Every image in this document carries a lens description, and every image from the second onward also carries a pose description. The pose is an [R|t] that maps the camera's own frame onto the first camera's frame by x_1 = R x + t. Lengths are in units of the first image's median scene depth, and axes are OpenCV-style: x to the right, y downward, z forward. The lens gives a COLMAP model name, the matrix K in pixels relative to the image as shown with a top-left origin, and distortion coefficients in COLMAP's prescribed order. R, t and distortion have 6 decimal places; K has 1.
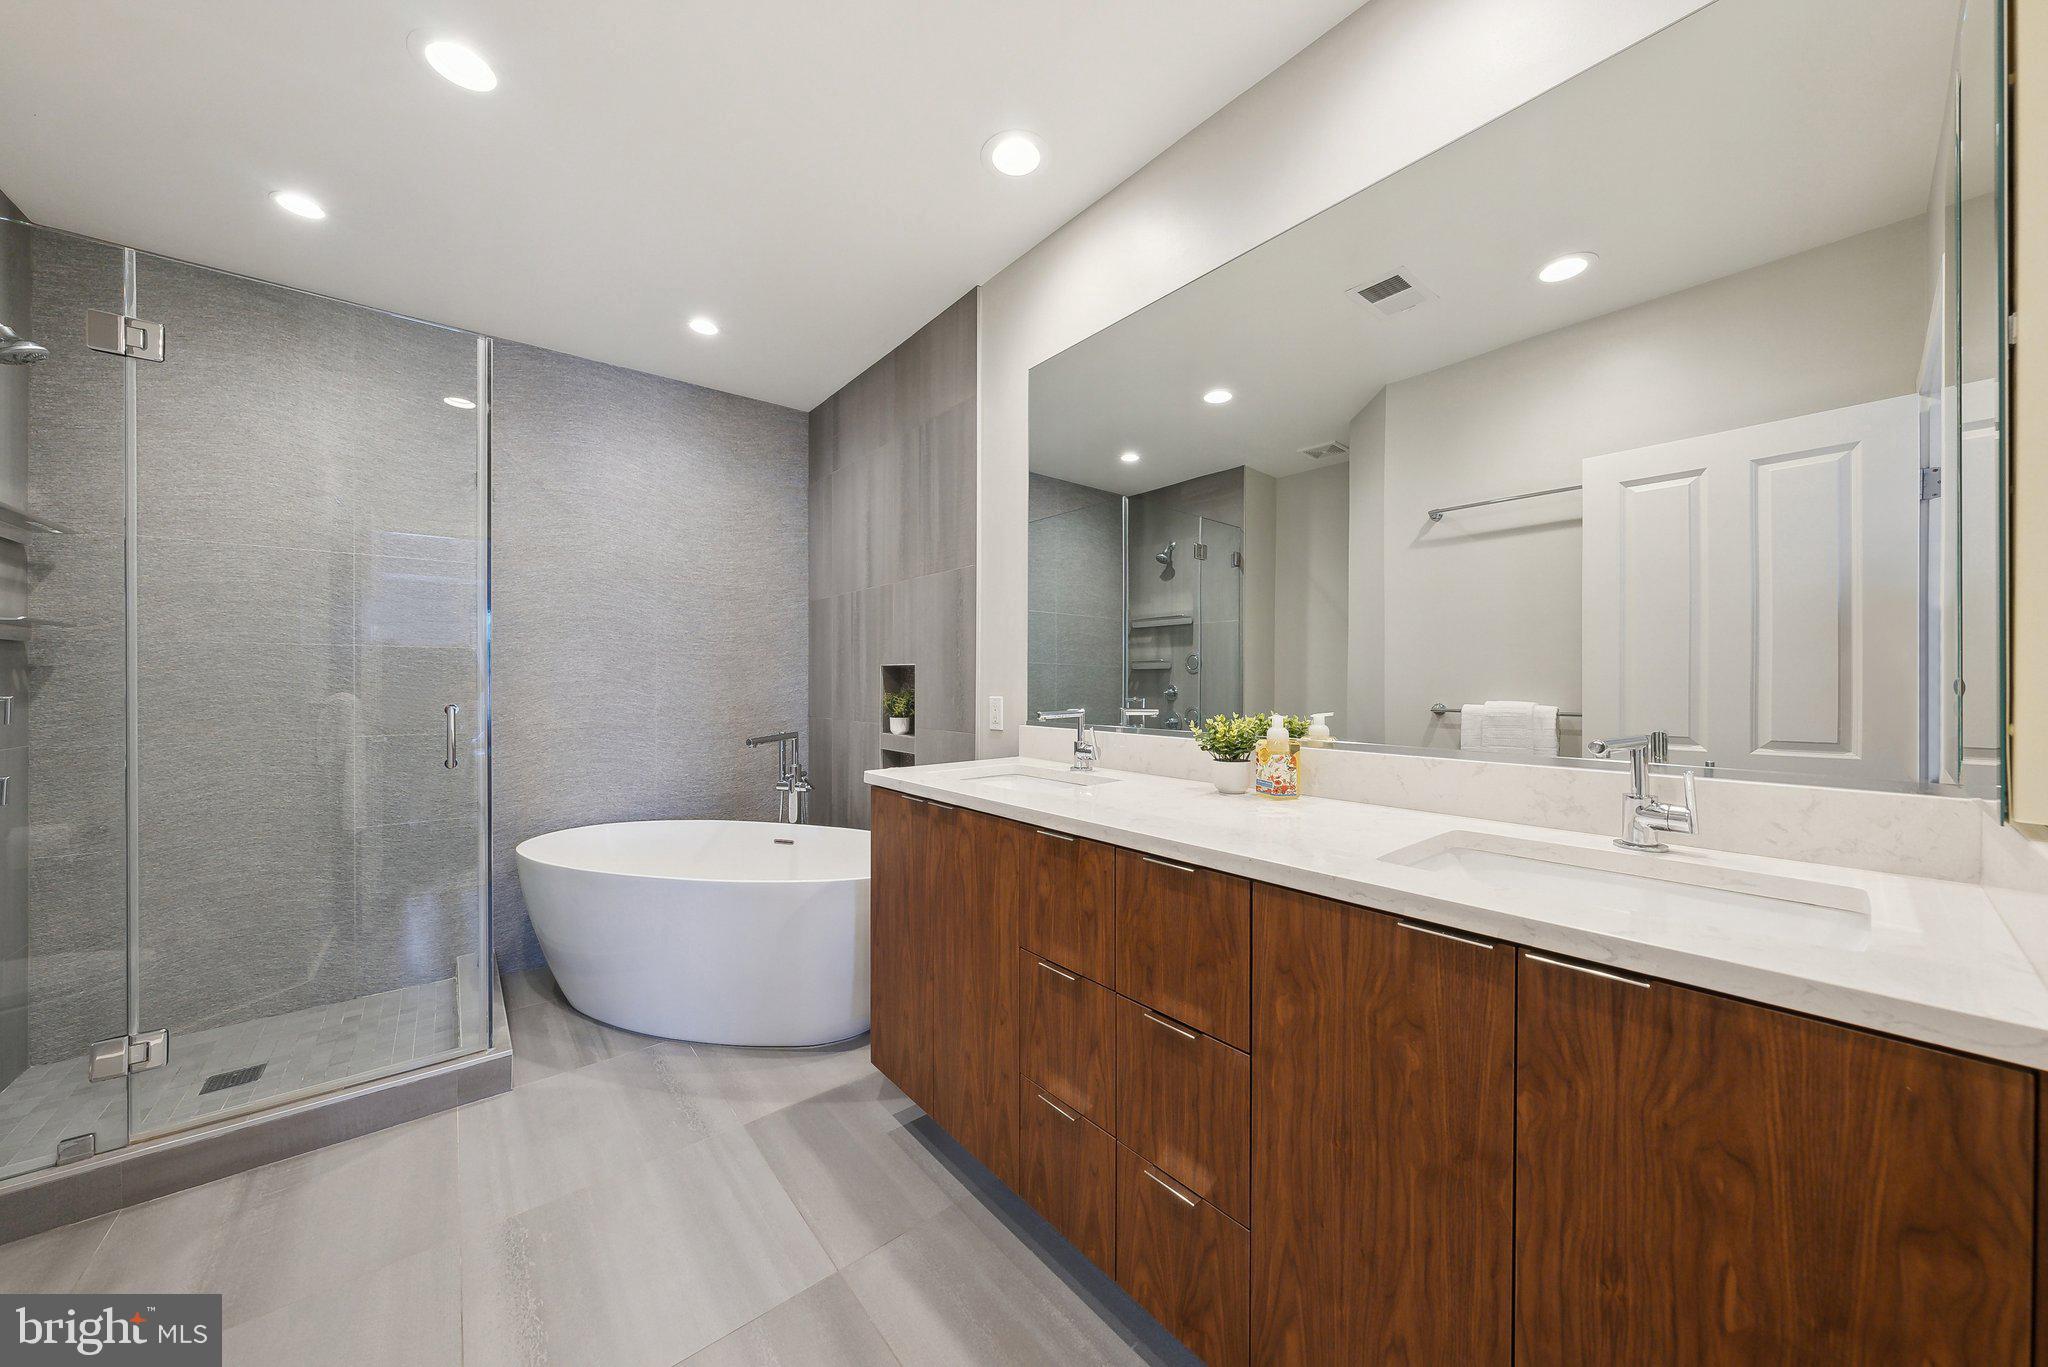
lens RADIAL K [[701.6, 0, 1024.1], [0, 701.6, 683.2], [0, 0, 1]] dist [-0.001608, 0.000617]
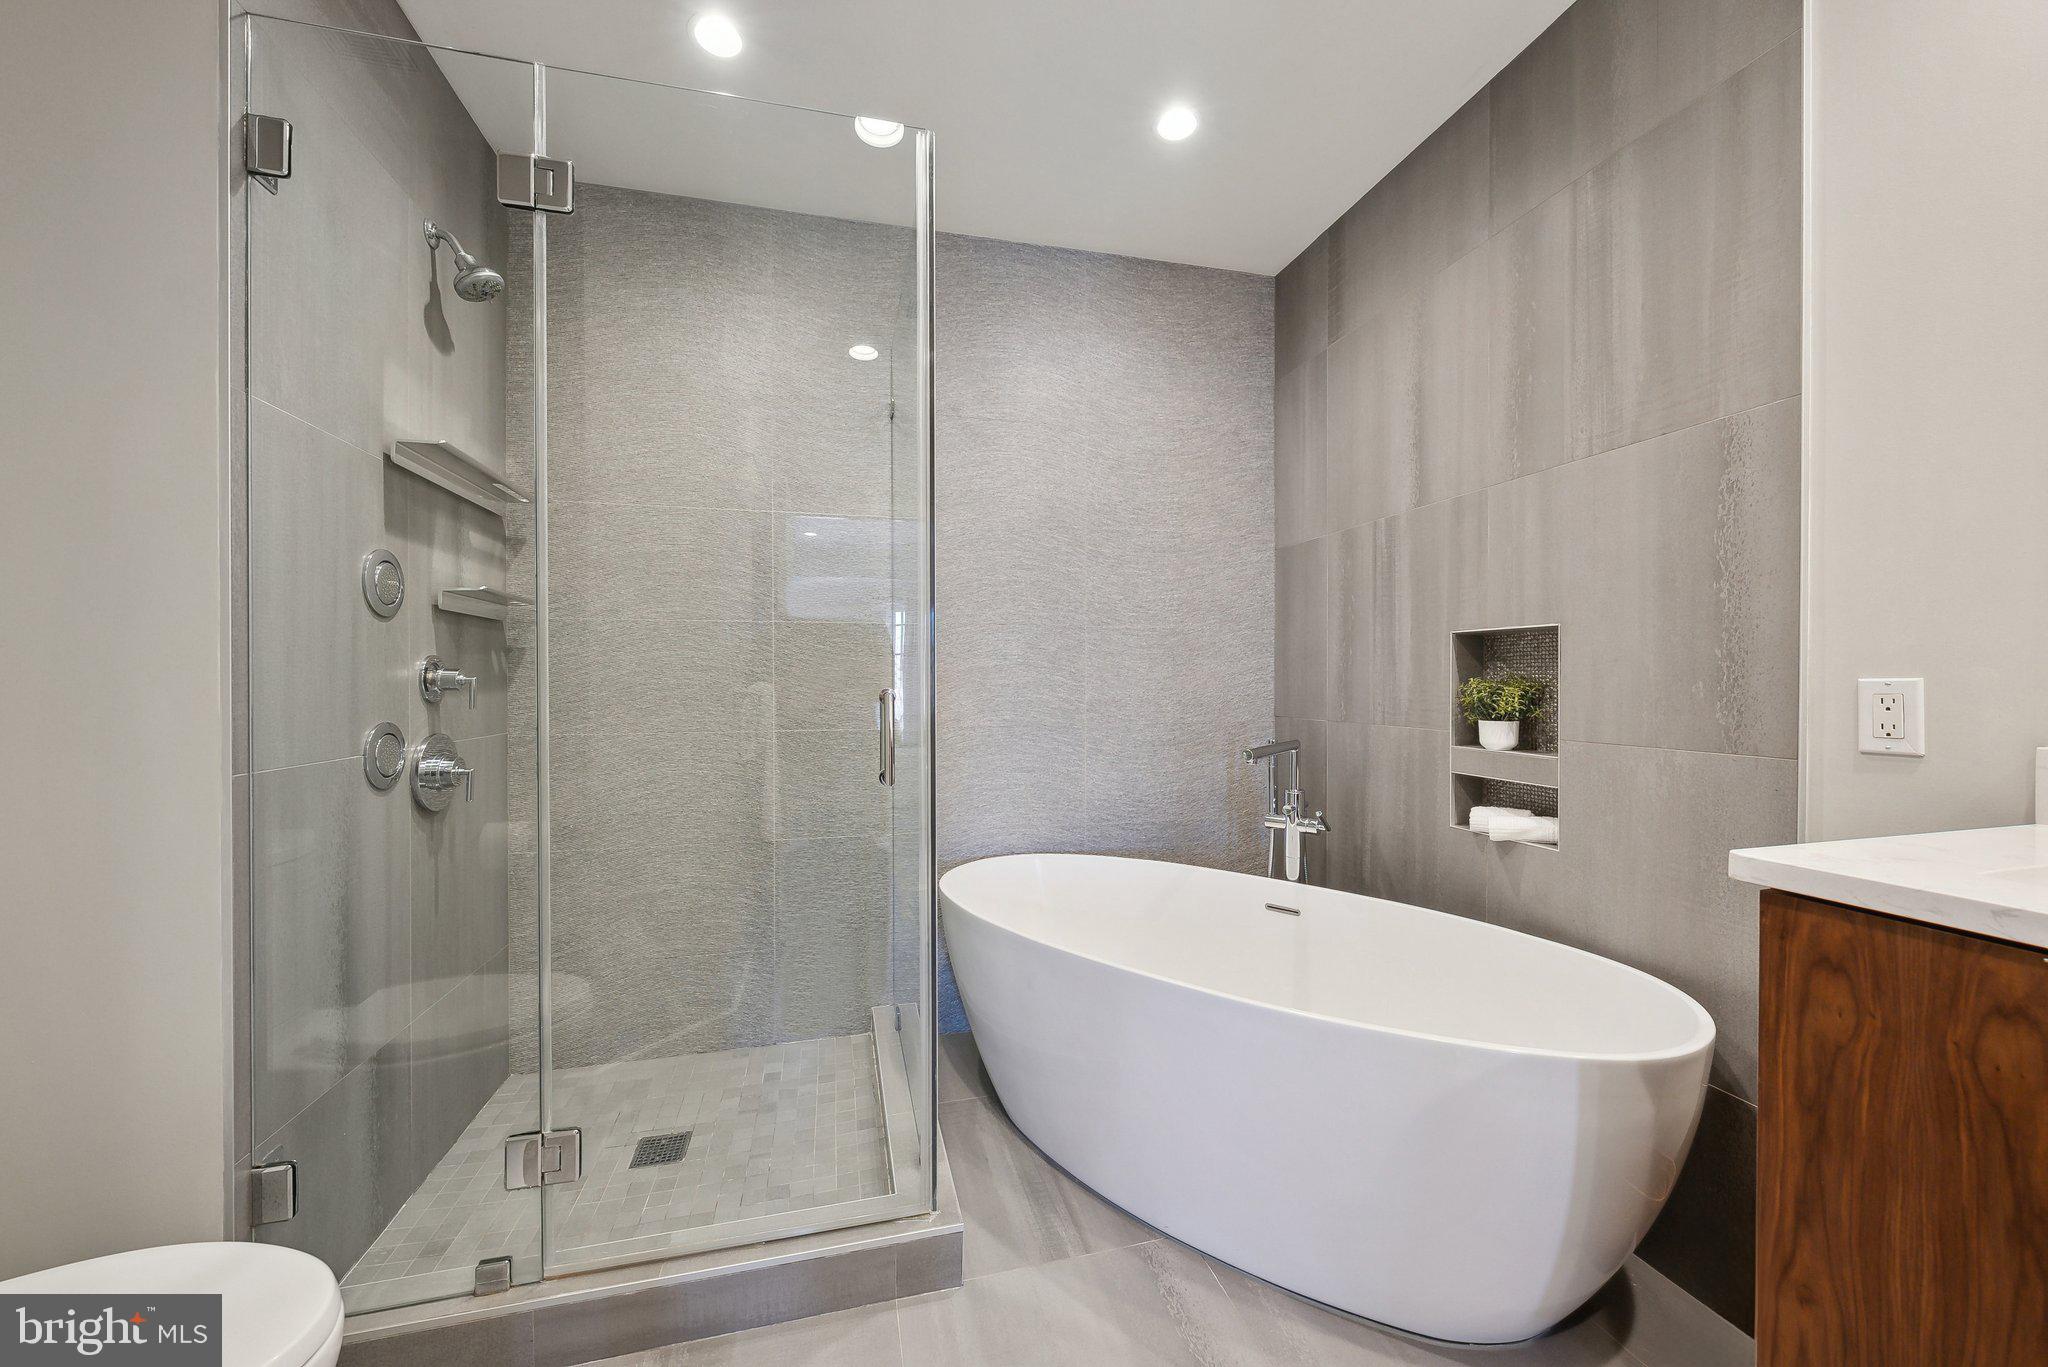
lens RADIAL K [[719.6, 0, 1020.7], [0, 719.6, 685.6], [0, 0, 1]] dist [0.000201, 0.000024]
pose [[0.910195, -0.000473, -0.414180, -0.335590], [0.001479, 0.999997, 0.002110, 0.020987], [0.414177, -0.002533, 0.910193, 0.345172]]
